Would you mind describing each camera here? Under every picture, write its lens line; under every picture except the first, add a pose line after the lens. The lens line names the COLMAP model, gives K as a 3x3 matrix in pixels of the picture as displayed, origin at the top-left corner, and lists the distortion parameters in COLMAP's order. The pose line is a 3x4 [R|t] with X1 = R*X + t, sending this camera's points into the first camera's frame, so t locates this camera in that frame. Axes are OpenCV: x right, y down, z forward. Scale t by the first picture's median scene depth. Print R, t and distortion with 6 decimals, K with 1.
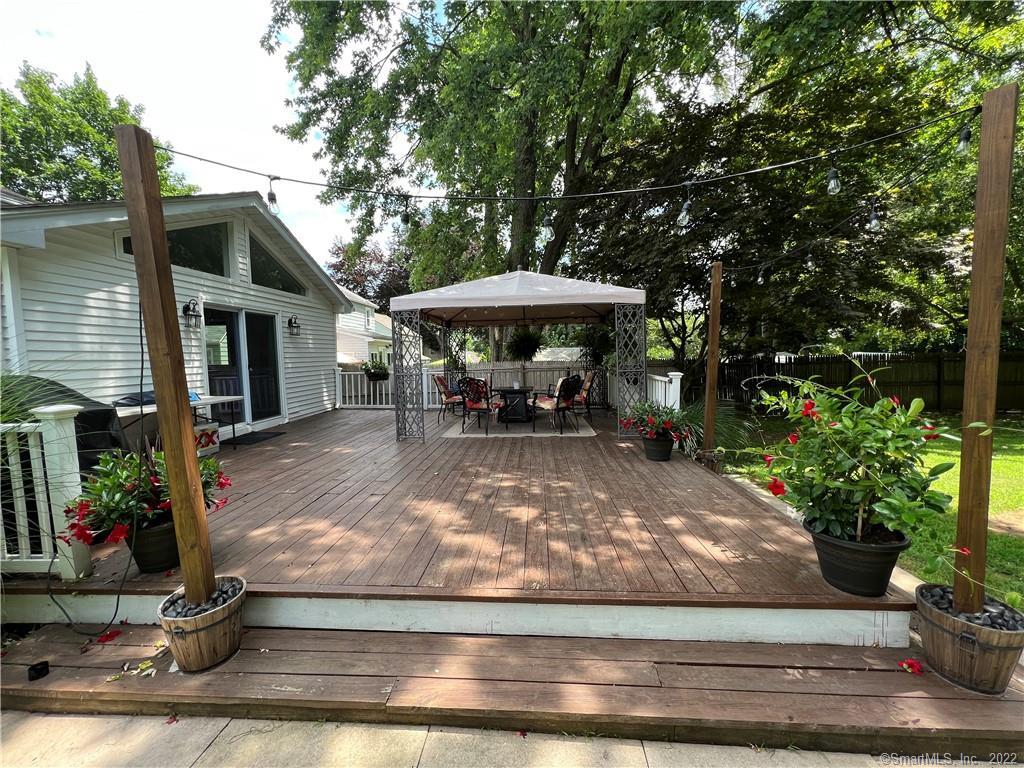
lens RADIAL K [[411.4, 0, 513.9], [0, 411.4, 380.2], [0, 0, 1]] dist [-0.001889, -0.000175]
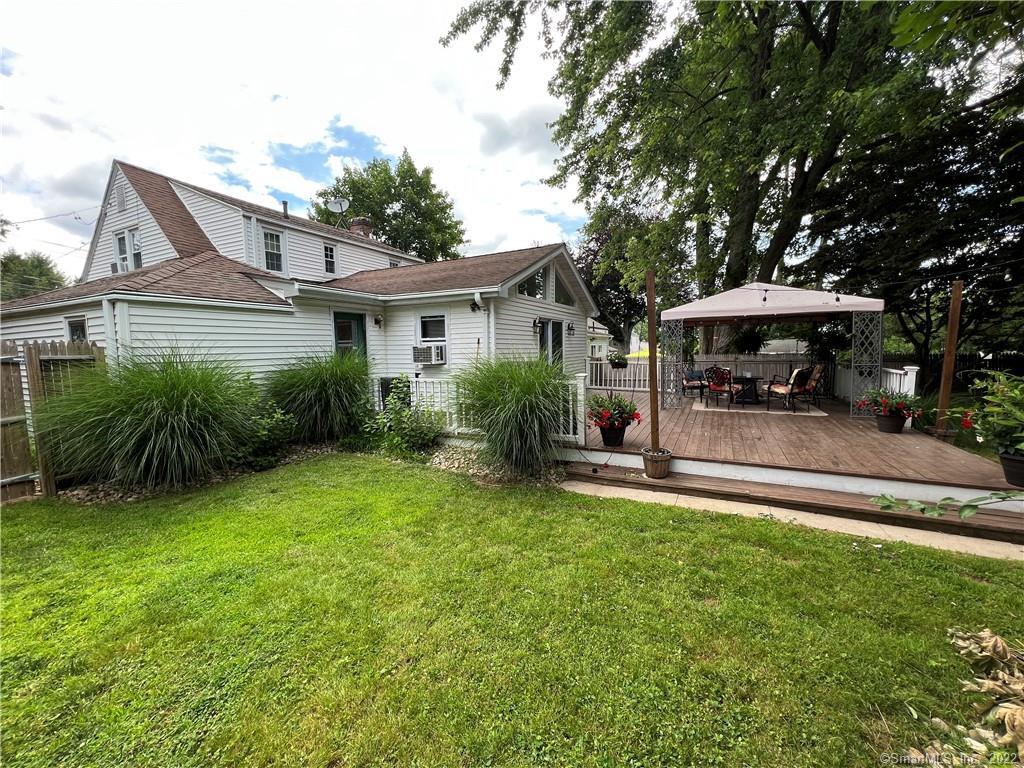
lens RADIAL K [[411.4, 0, 513.9], [0, 411.4, 380.2], [0, 0, 1]] dist [-0.001889, -0.000175]
pose [[0.917695, 0.035558, -0.395692, -0.176939], [-0.026408, 0.999243, 0.028549, 0.014726], [0.396408, -0.015750, 0.917940, -0.500820]]
